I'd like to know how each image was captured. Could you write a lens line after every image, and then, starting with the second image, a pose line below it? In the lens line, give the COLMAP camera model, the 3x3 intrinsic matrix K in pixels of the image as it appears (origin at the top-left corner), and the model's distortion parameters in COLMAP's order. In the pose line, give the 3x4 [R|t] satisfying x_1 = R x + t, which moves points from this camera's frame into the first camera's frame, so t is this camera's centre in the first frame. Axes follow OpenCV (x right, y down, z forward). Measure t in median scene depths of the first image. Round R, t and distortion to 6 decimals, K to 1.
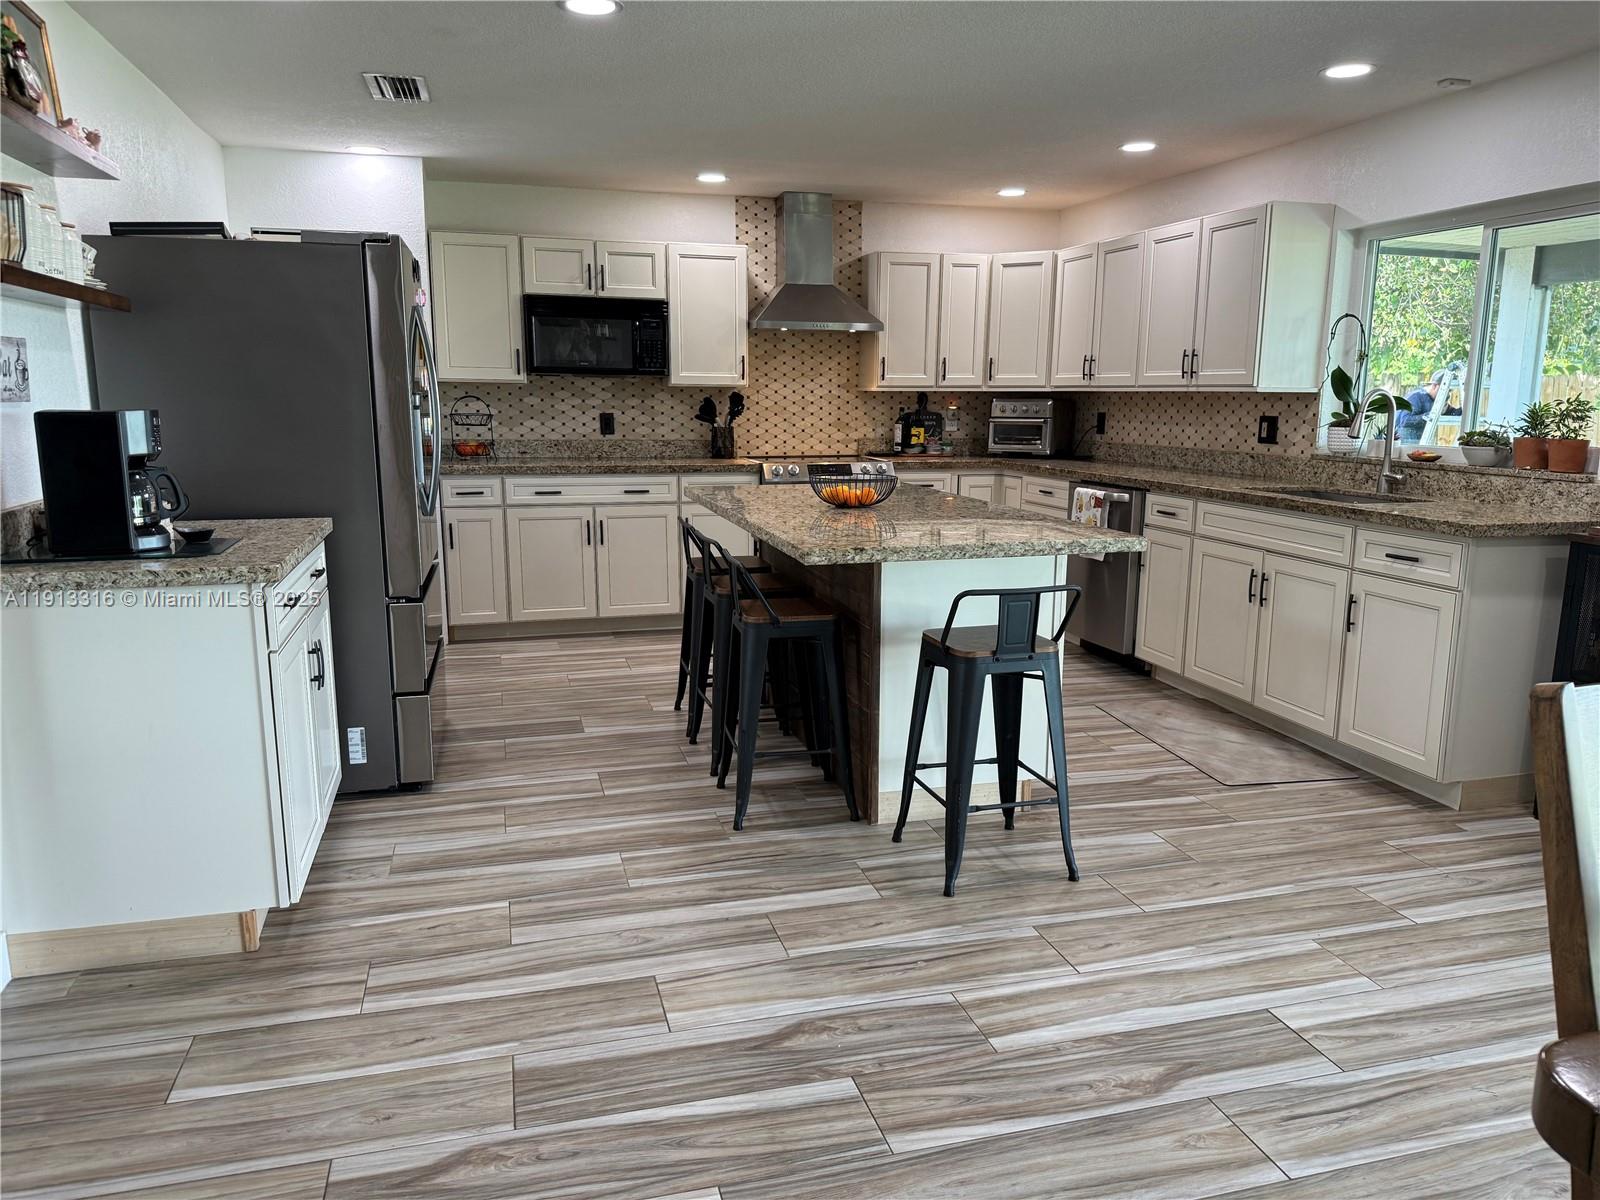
lens RADIAL K [[1119.8, 0, 802.2], [0, 1119.8, 613.5], [0, 0, 1]] dist [0.040618, -0.056506]
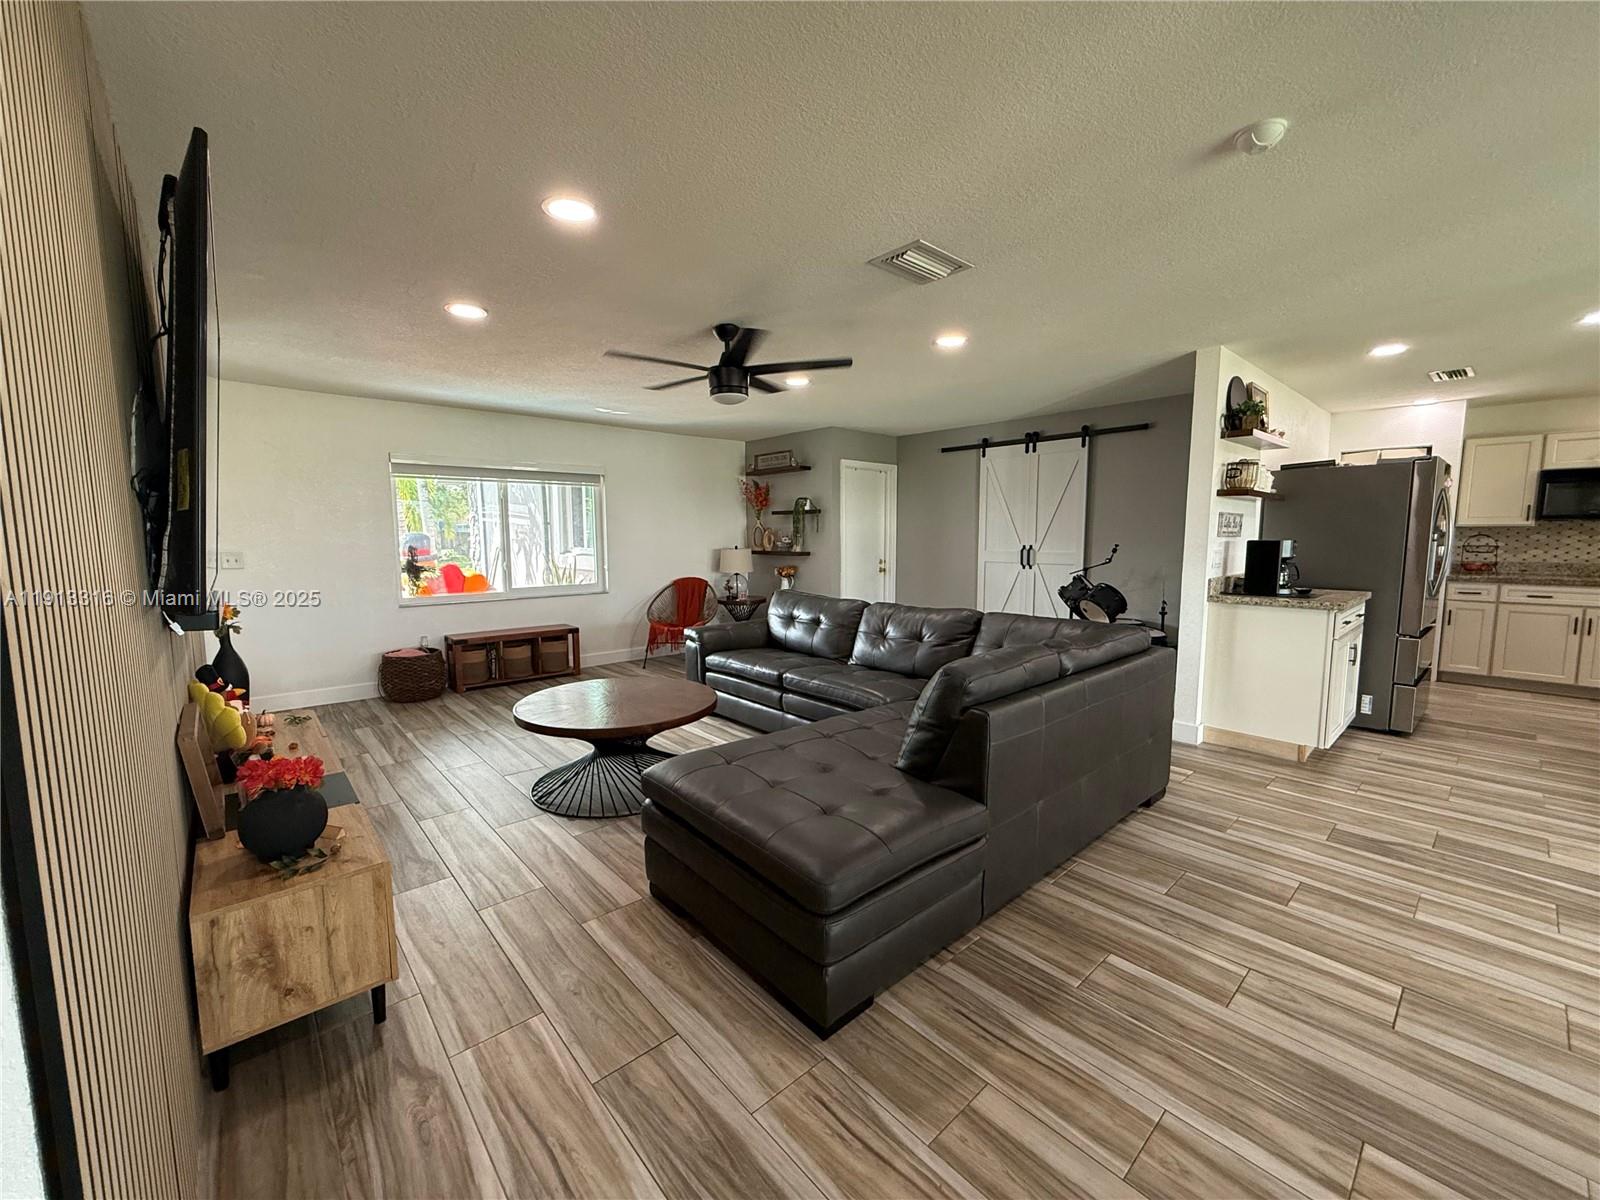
lens RADIAL K [[640.3, 0, 798.3], [0, 640.3, 598.6], [0, 0, 1]] dist [0.001657, -0.000161]
pose [[0.445843, 0.085578, -0.891011, 0.122746], [-0.168011, 0.985728, 0.010607, 0.067267], [0.879202, 0.144971, 0.453858, -0.342635]]
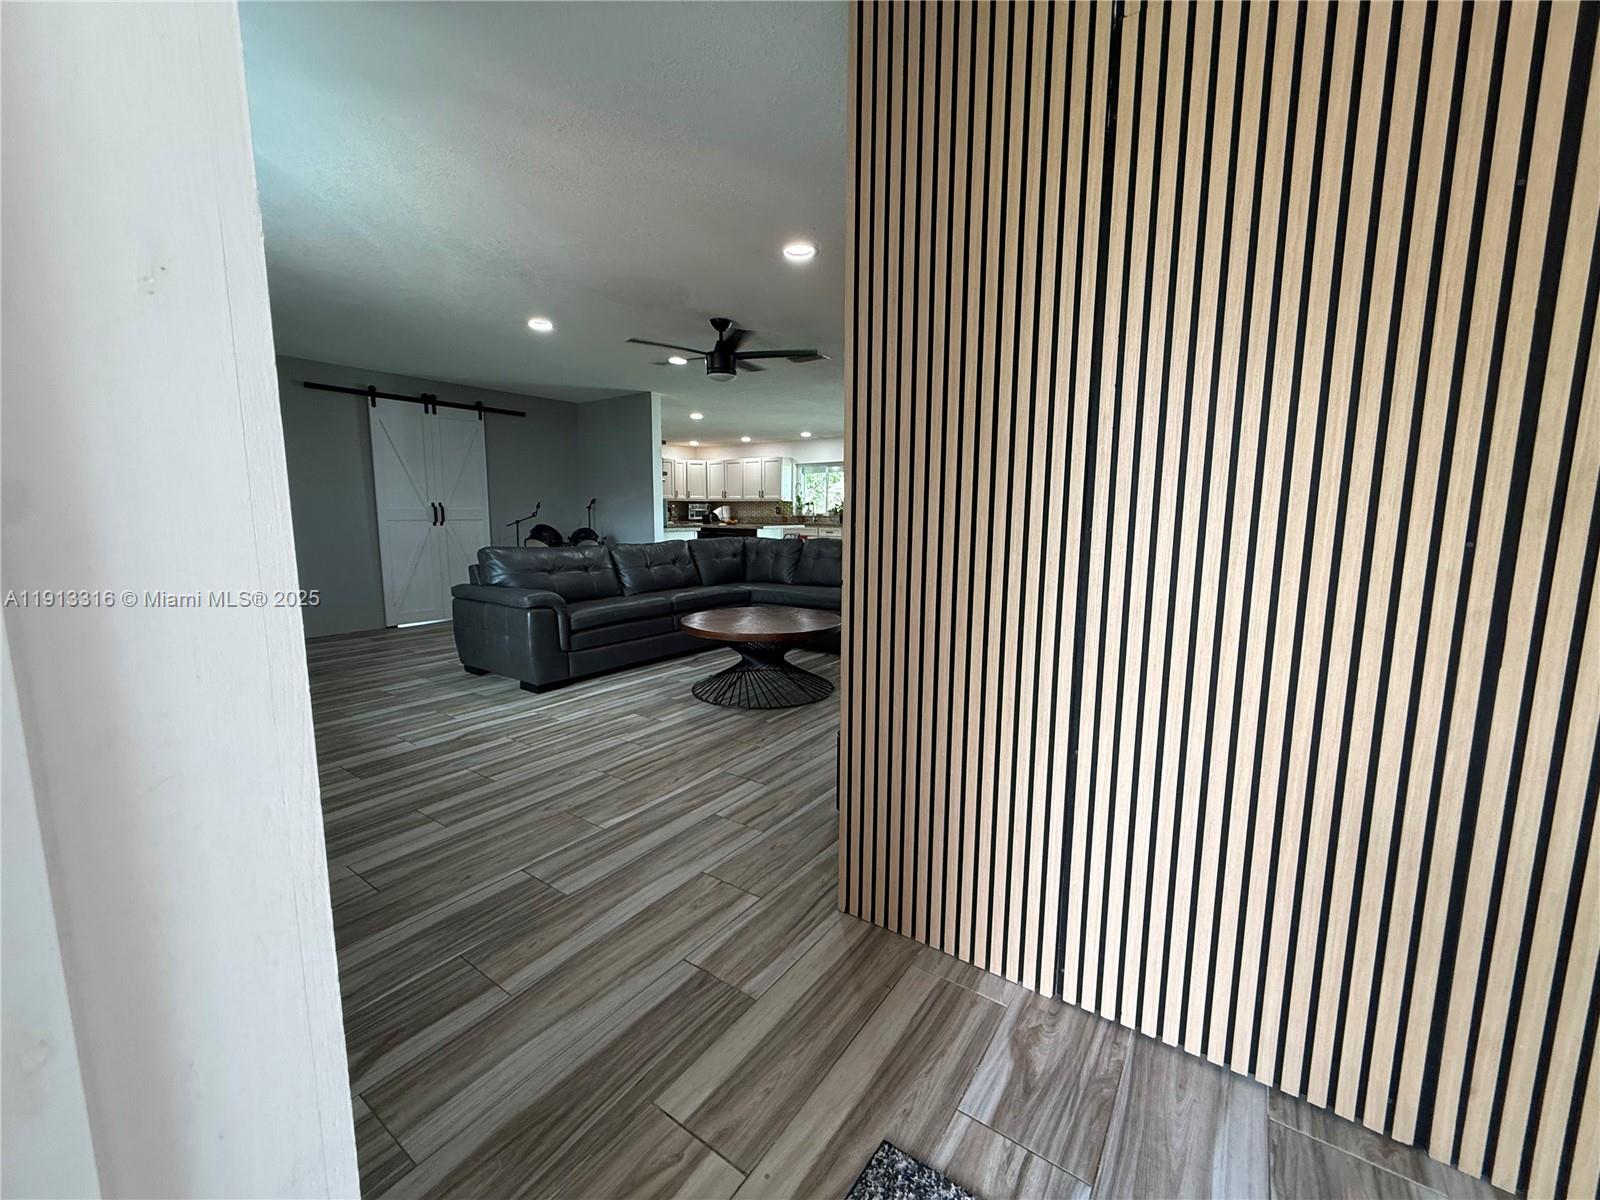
lens RADIAL K [[640.3, 0, 792.6], [0, 640.3, 603.2], [0, 0, 1]] dist [0.001657, -0.000161]
pose [[0.779218, -0.089398, 0.620345, -1.086125], [0.121448, 0.992552, -0.009515, 0.210573], [-0.614874, 0.082754, 0.784272, -0.870346]]
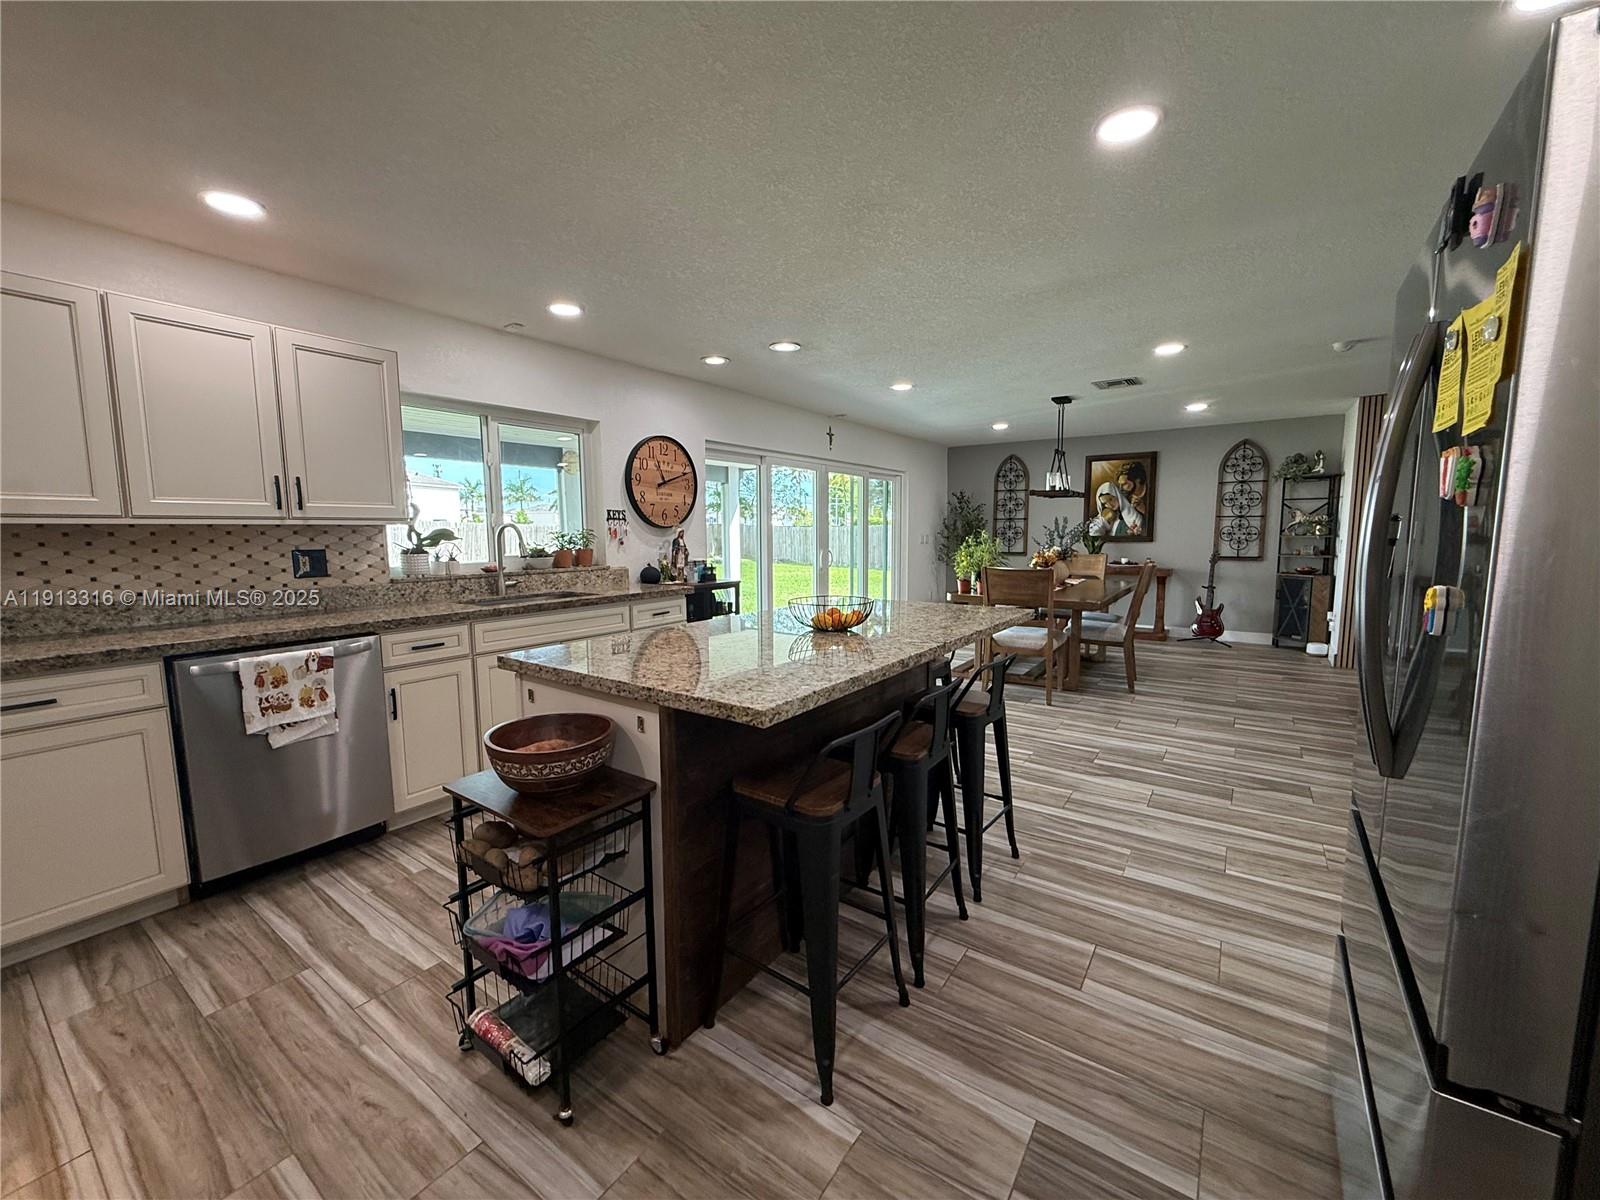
lens RADIAL K [[640.3, 0, 798.4], [0, 640.3, 598.3], [0, 0, 1]] dist [0.001657, -0.000161]
pose [[-0.638133, -0.083312, 0.765406, -0.310493], [0.152708, 0.960682, 0.231883, -0.213935], [-0.754630, 0.264856, -0.600320, 1.102801]]
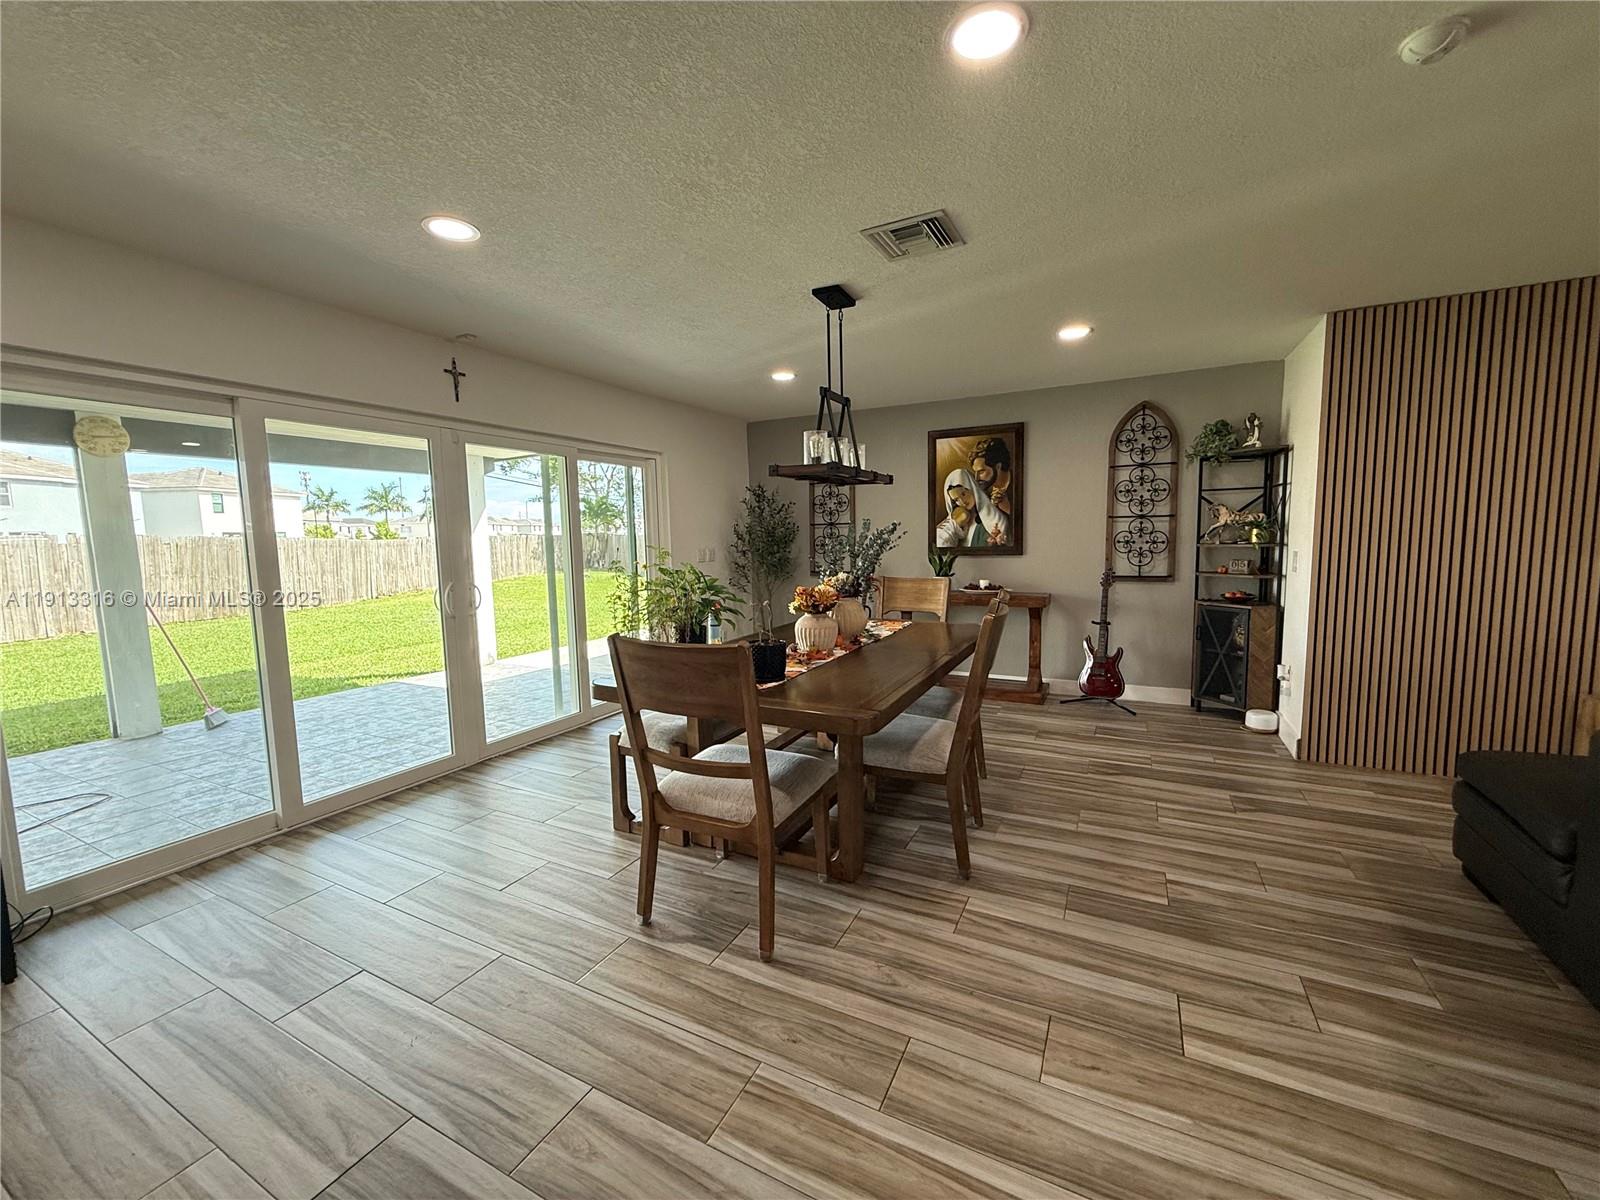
lens RADIAL K [[640.3, 0, 799.5], [0, 640.3, 599.1], [0, 0, 1]] dist [0.001657, -0.000161]
pose [[-0.738018, -0.056297, 0.672429, -0.102158], [0.146992, 0.959170, 0.241633, -0.093982], [-0.658576, 0.277171, -0.699609, 0.487468]]
